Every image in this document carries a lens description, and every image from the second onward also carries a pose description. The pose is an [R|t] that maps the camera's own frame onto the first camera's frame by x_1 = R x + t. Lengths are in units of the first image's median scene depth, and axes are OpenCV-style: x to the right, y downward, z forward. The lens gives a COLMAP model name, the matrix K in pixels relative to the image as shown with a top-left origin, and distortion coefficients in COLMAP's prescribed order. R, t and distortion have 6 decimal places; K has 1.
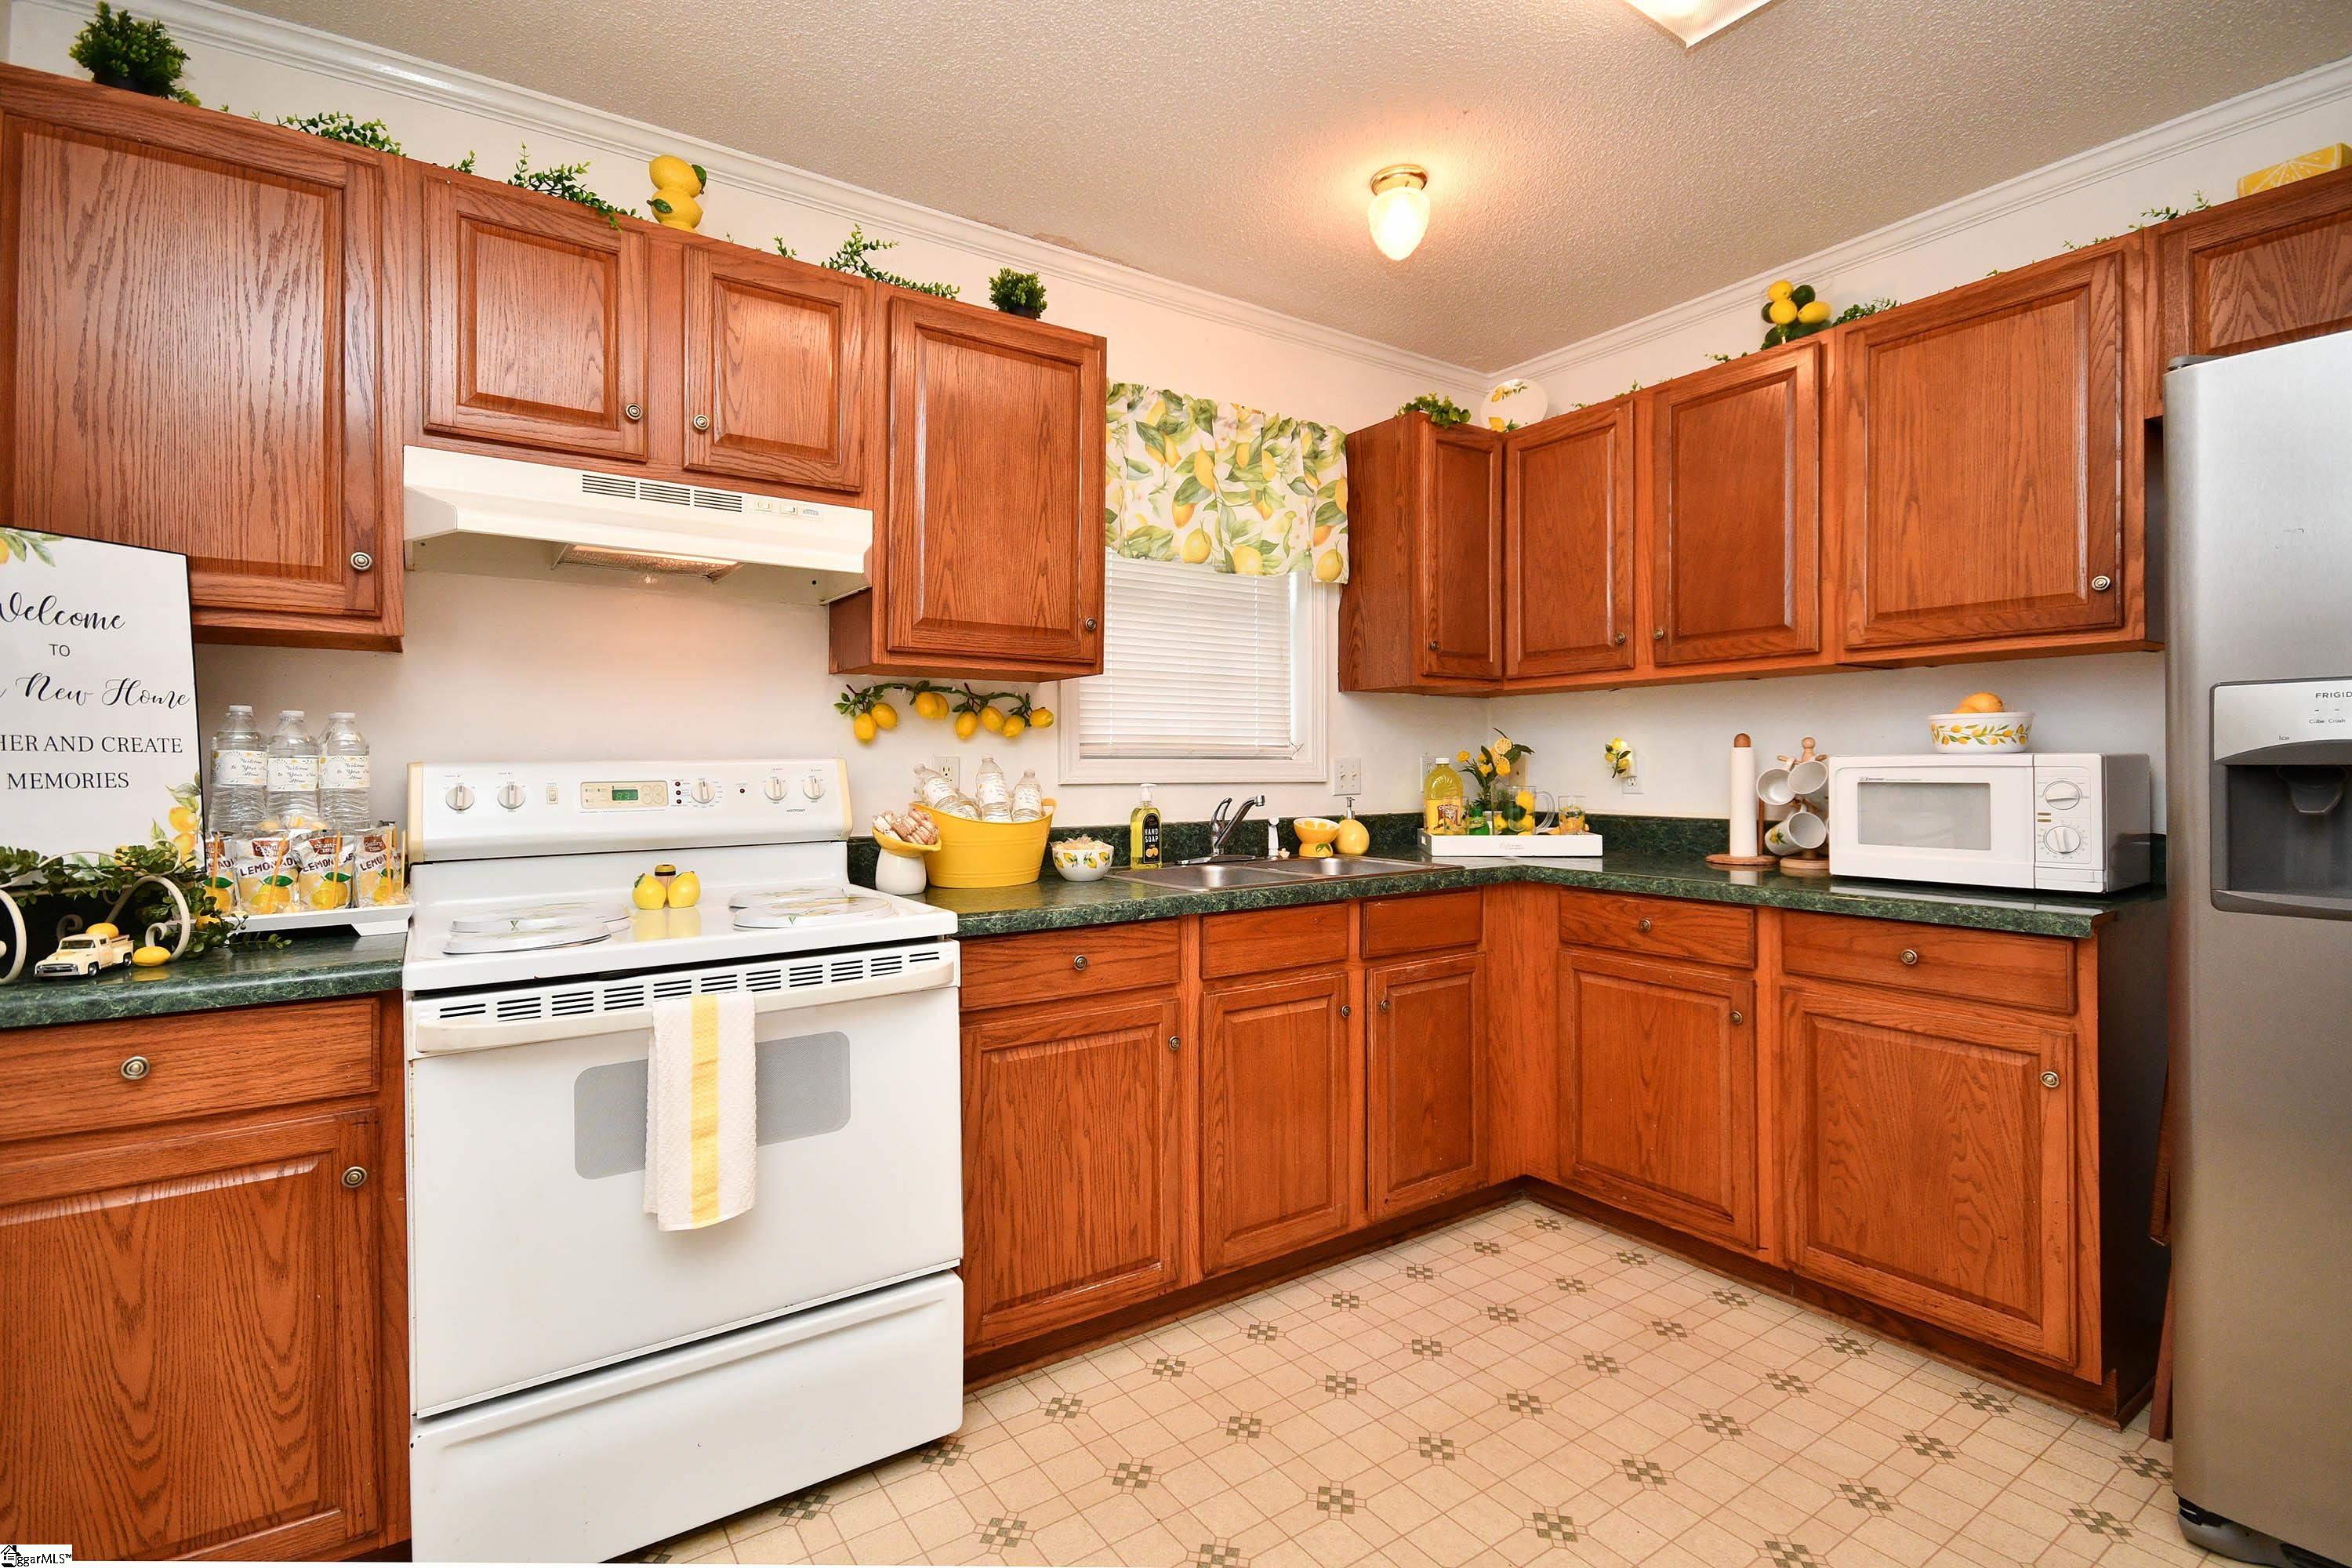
lens RADIAL K [[1045.1, 0, 1179.7], [0, 1045.1, 736.7], [0, 0, 1]] dist [0.019129, -0.011801]
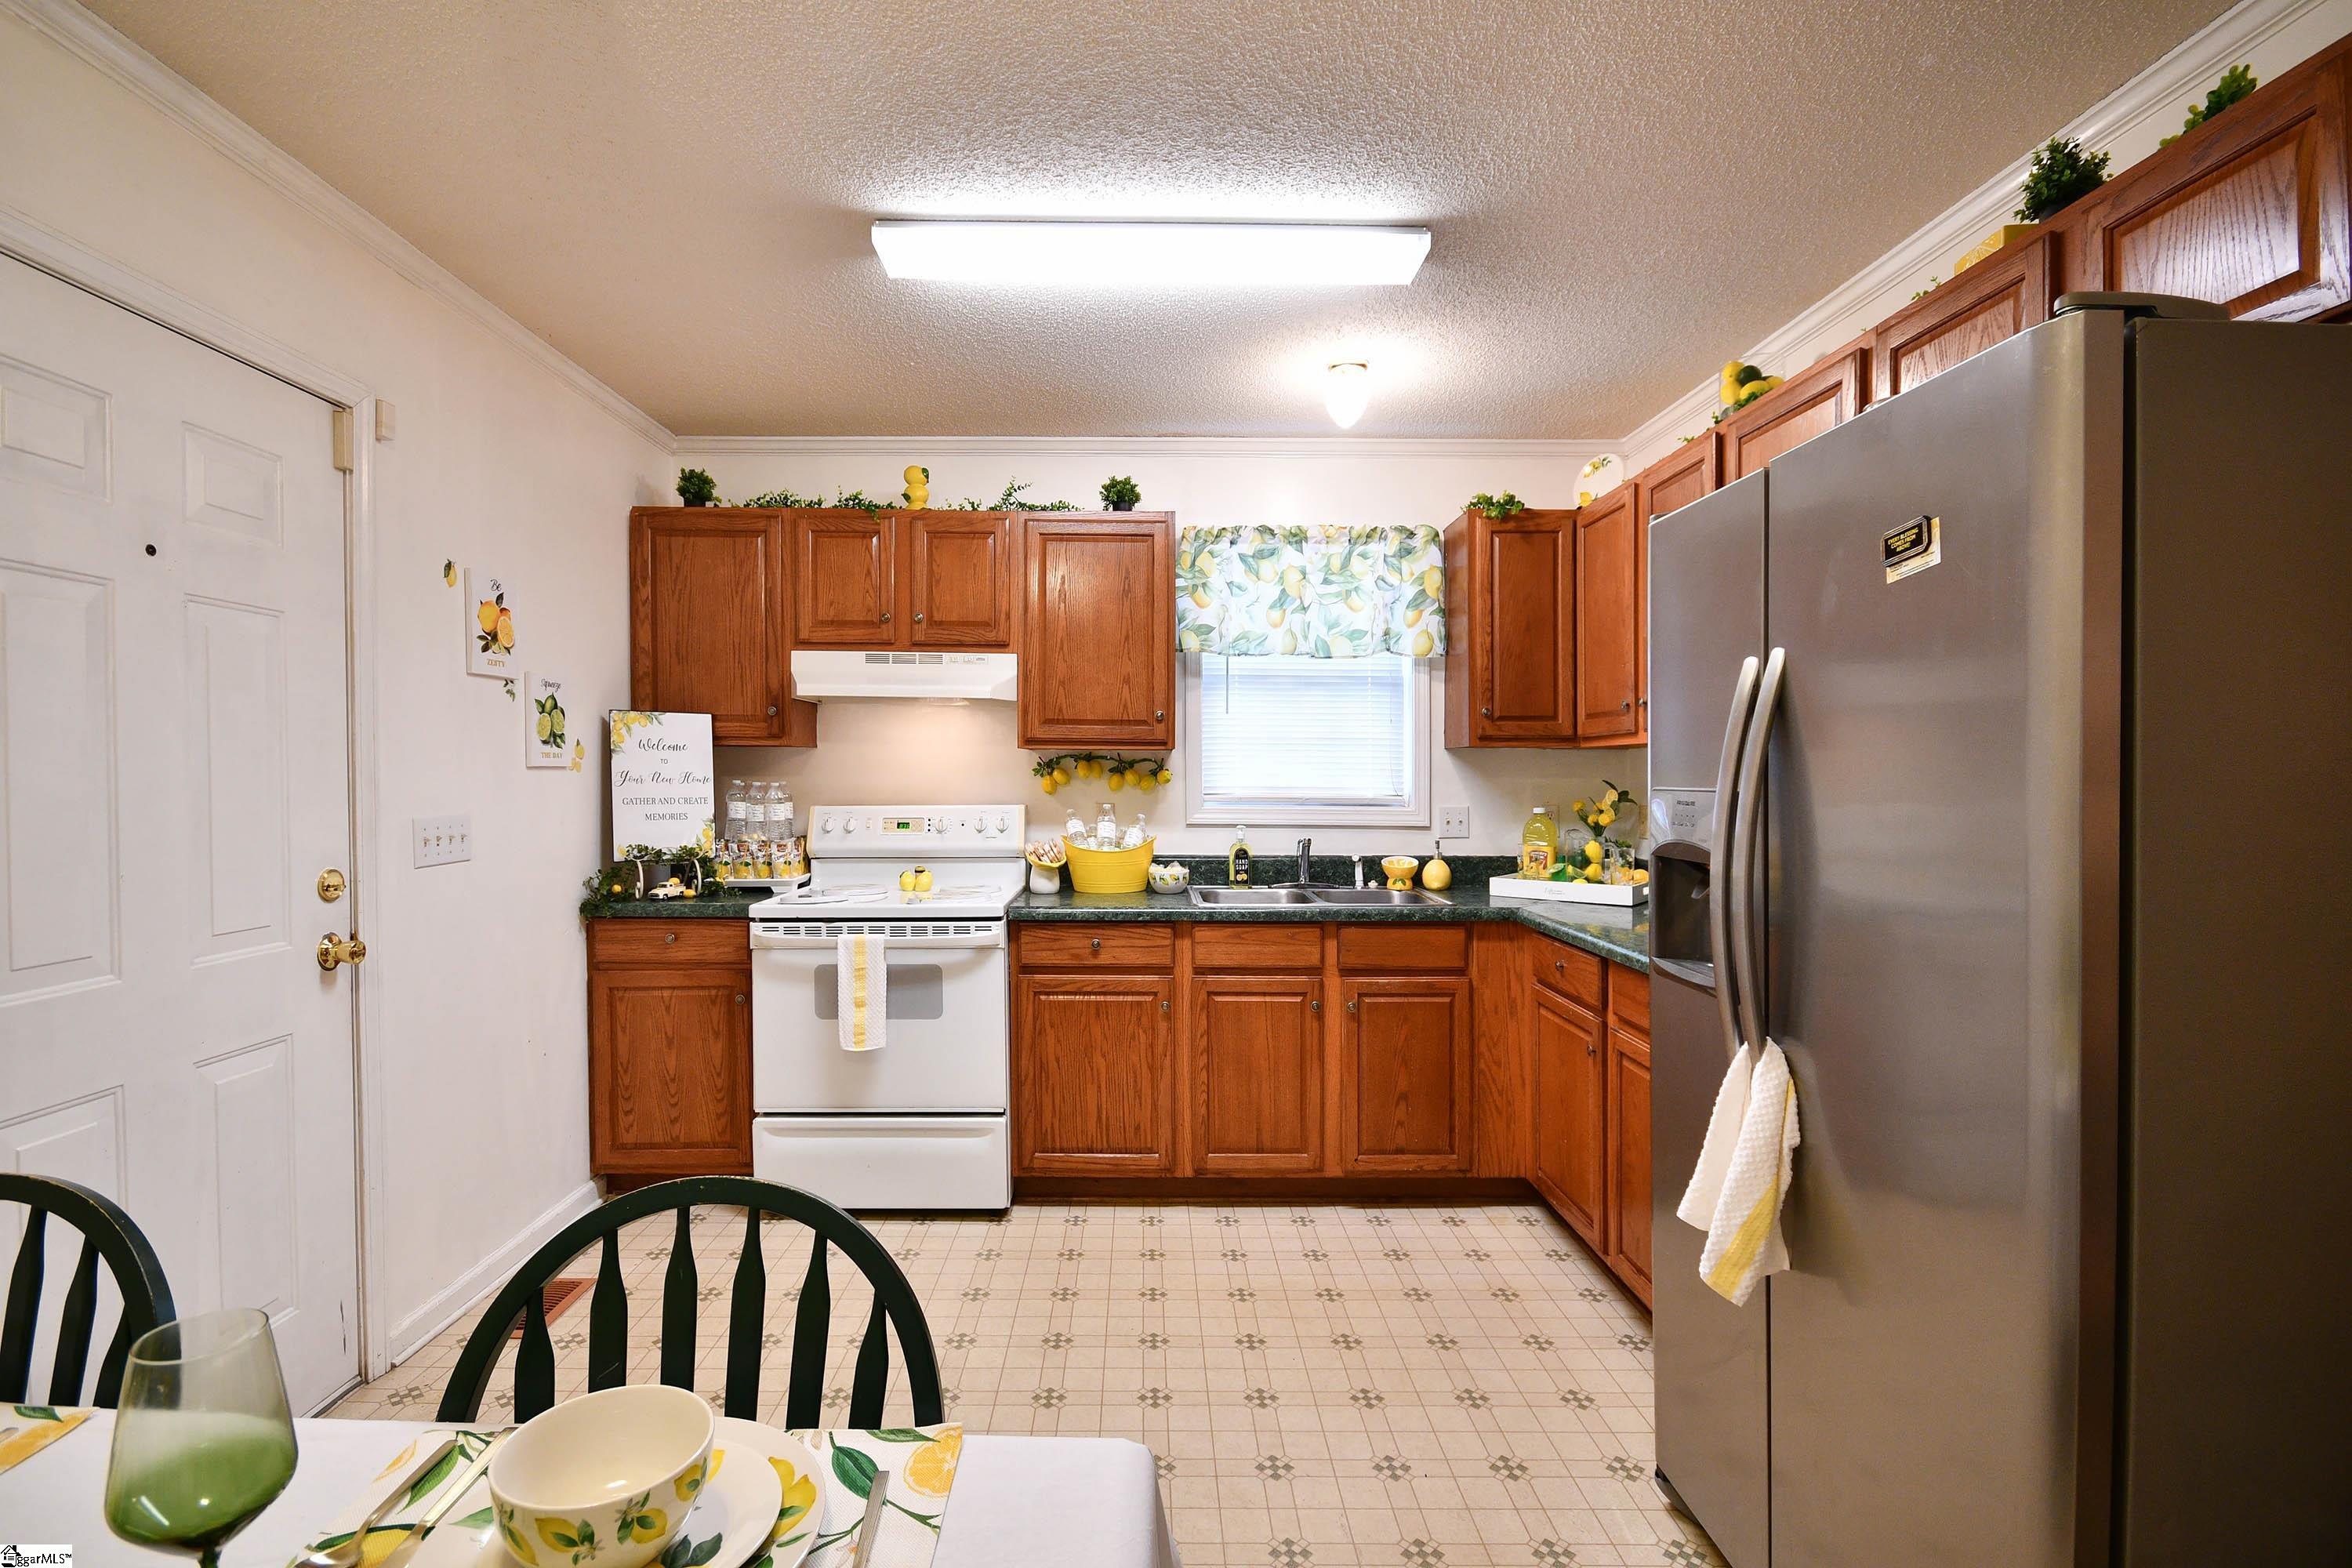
lens RADIAL K [[1125.7, 0, 1175.6], [0, 1125.7, 737.4], [0, 0, 1]] dist [-0.000037, -0.010750]
pose [[0.816822, -0.011379, -0.576777, 0.883889], [0.010388, 0.999933, -0.005016, -0.073798], [0.576796, -0.001894, 0.816886, -0.267158]]
